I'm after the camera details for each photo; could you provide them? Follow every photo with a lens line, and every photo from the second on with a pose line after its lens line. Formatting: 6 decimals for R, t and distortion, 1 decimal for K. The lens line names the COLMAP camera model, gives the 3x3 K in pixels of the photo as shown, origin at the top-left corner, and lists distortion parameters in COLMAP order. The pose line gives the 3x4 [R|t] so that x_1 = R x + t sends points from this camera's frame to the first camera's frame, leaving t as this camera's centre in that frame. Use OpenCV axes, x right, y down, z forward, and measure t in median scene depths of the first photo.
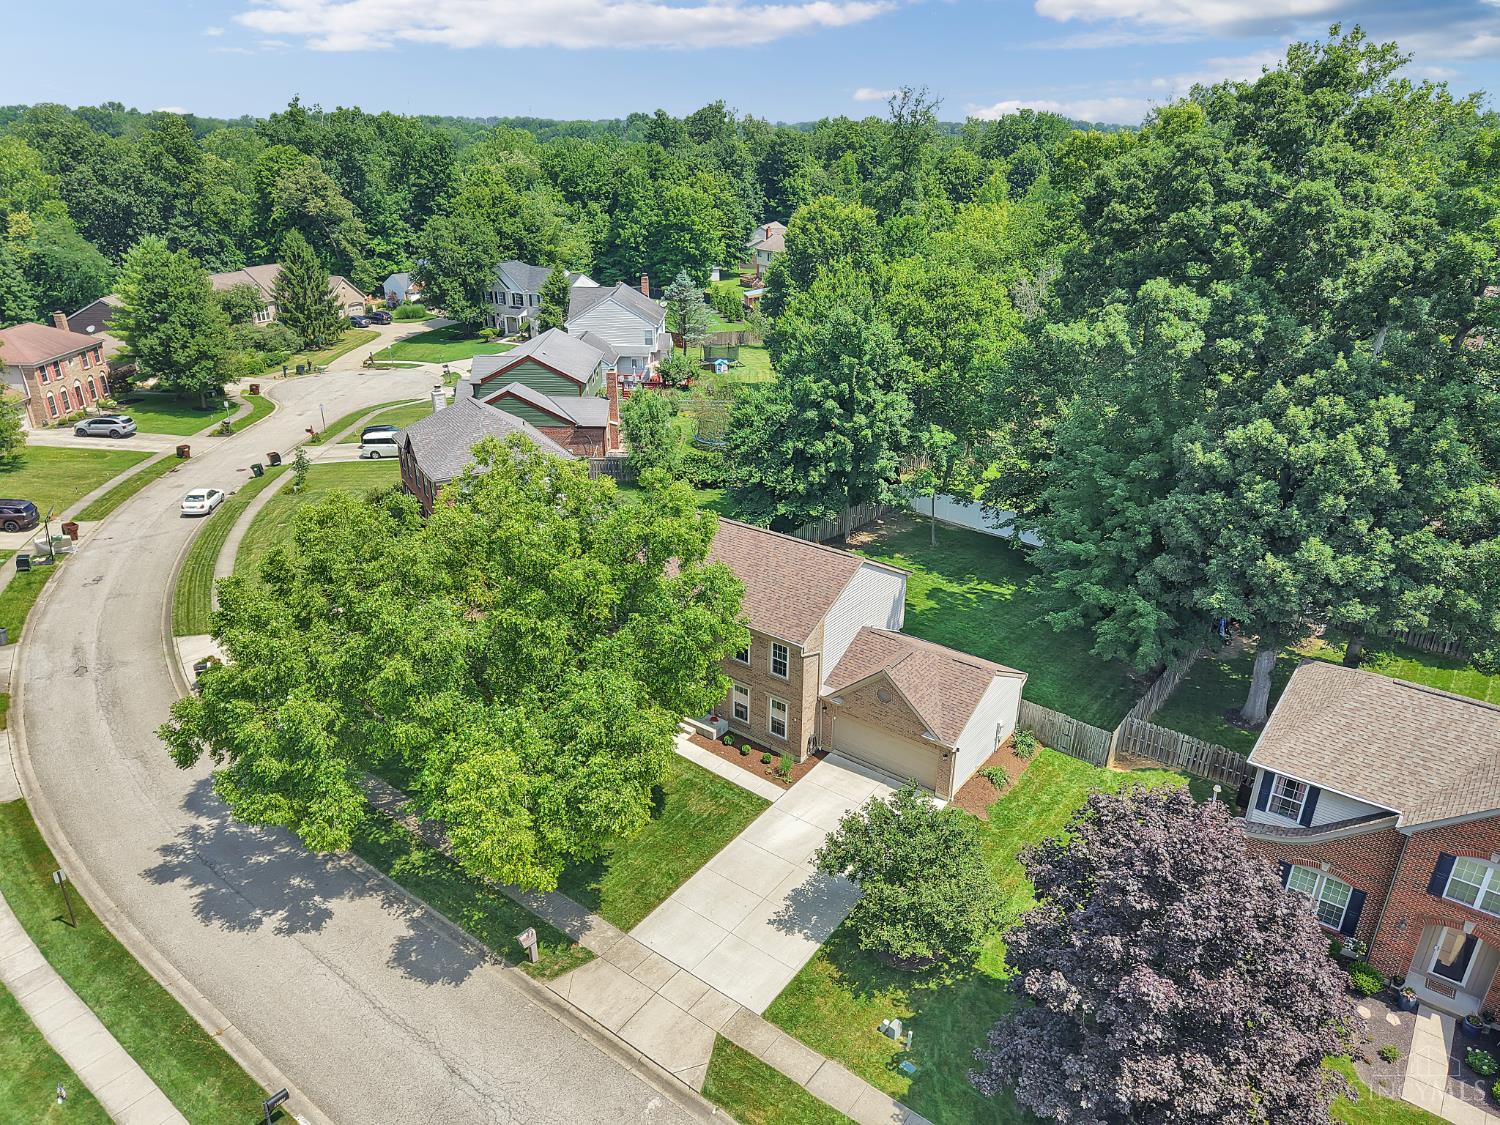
lens RADIAL K [[1004.3, 0, 750.0], [0, 1004.3, 562.5], [0, 0, 1]] dist [0.051860, -0.071272]
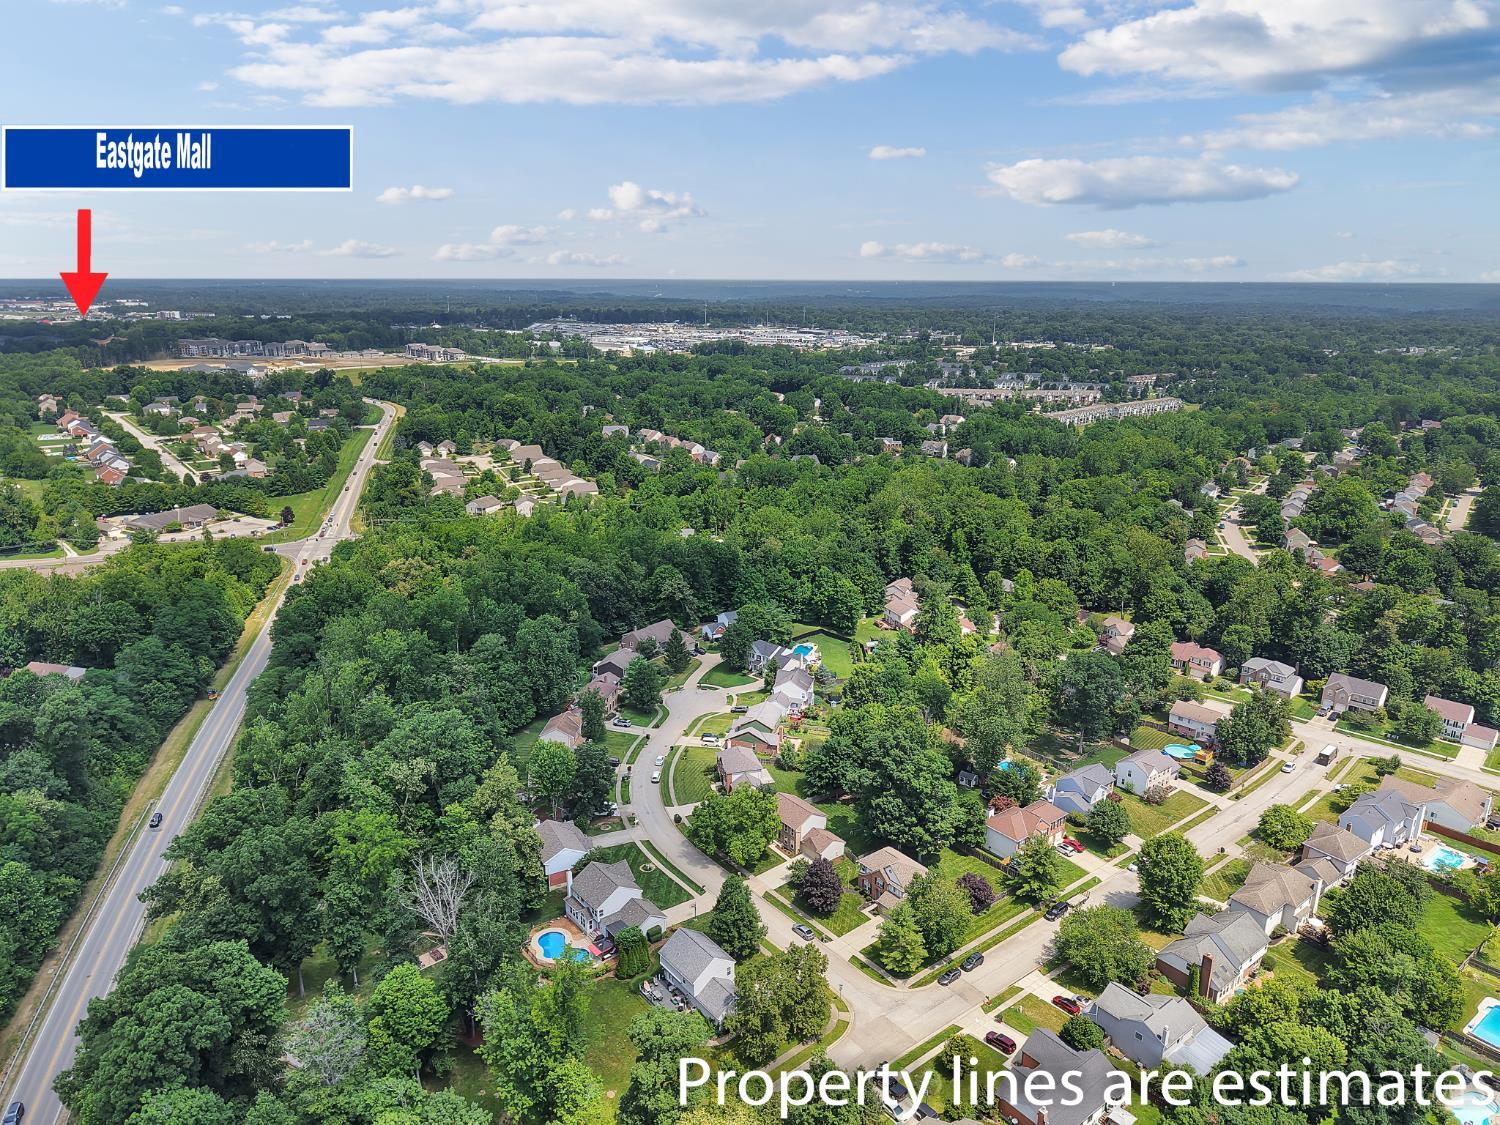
lens RADIAL K [[1004.3, 0, 750.0], [0, 1004.3, 562.5], [0, 0, 1]] dist [0.051860, -0.071272]
pose [[0.968445, 0.065713, -0.240406, 0.964980], [-0.096936, 0.987977, -0.120440, -0.617617], [0.229601, 0.139943, 0.963171, -4.171949]]
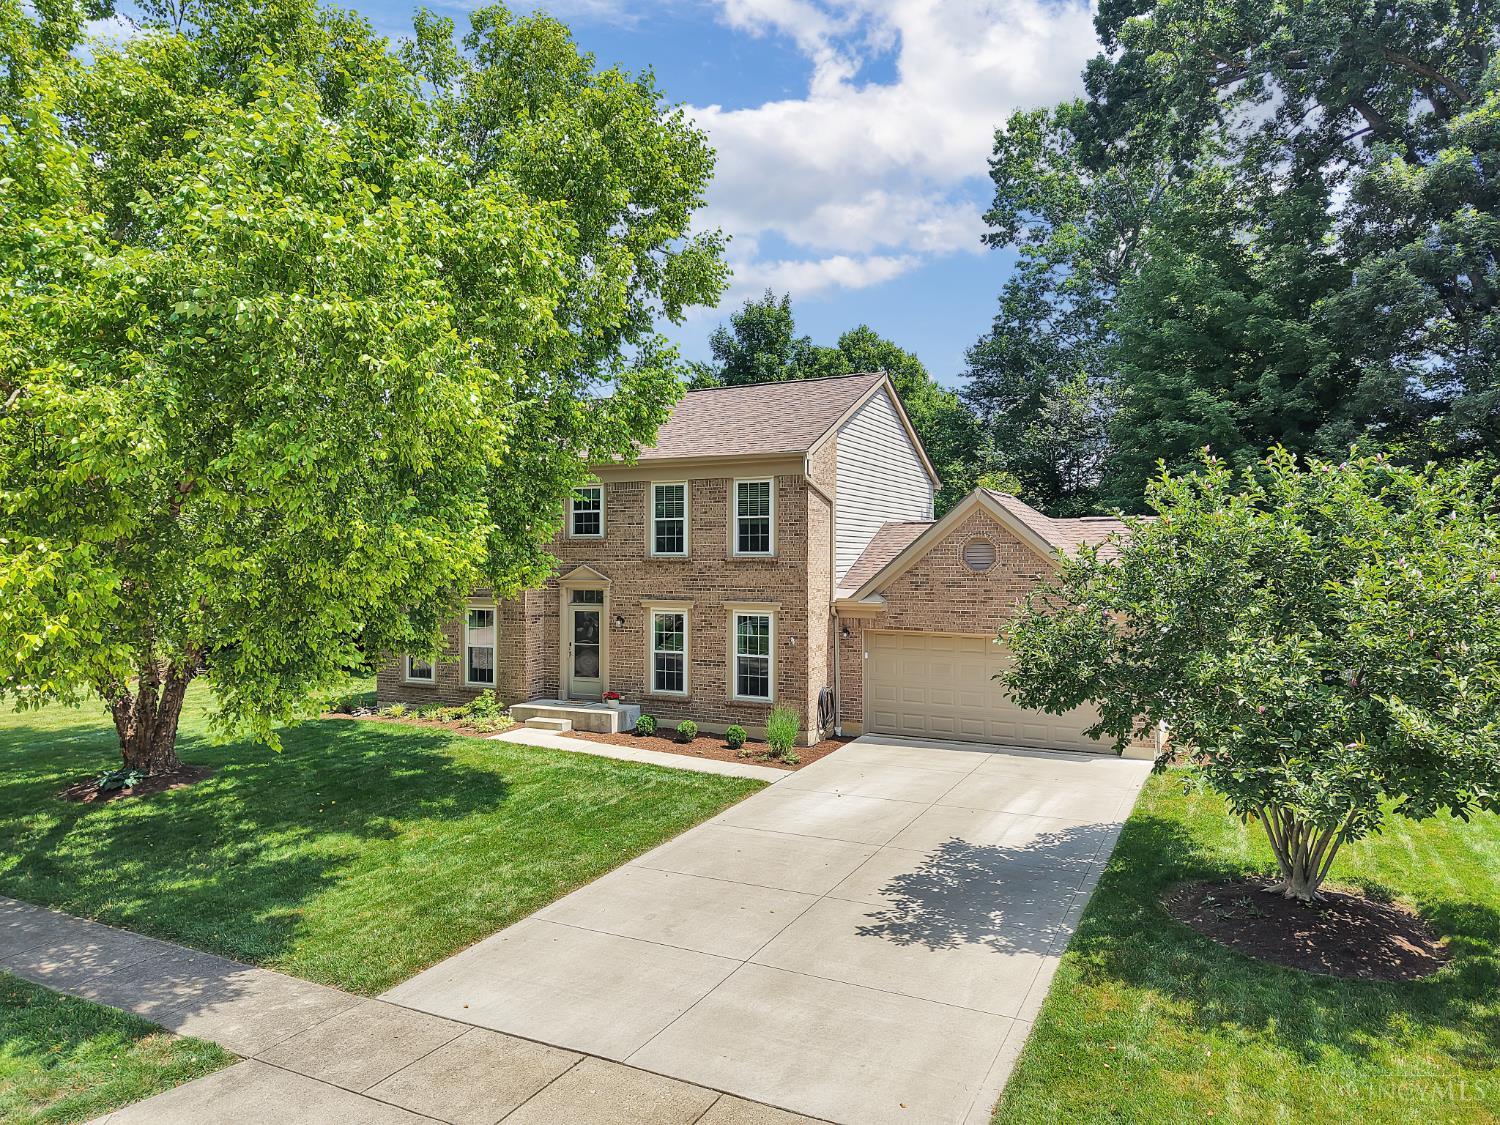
lens RADIAL K [[1004.3, 0, 750.0], [0, 1004.3, 562.5], [0, 0, 1]] dist [0.051860, -0.071272]
pose [[0.985701, -0.007132, 0.168355, -0.056687], [0.073168, 0.918119, -0.389492, 0.318823], [-0.151792, 0.396241, 0.905512, 0.587204]]
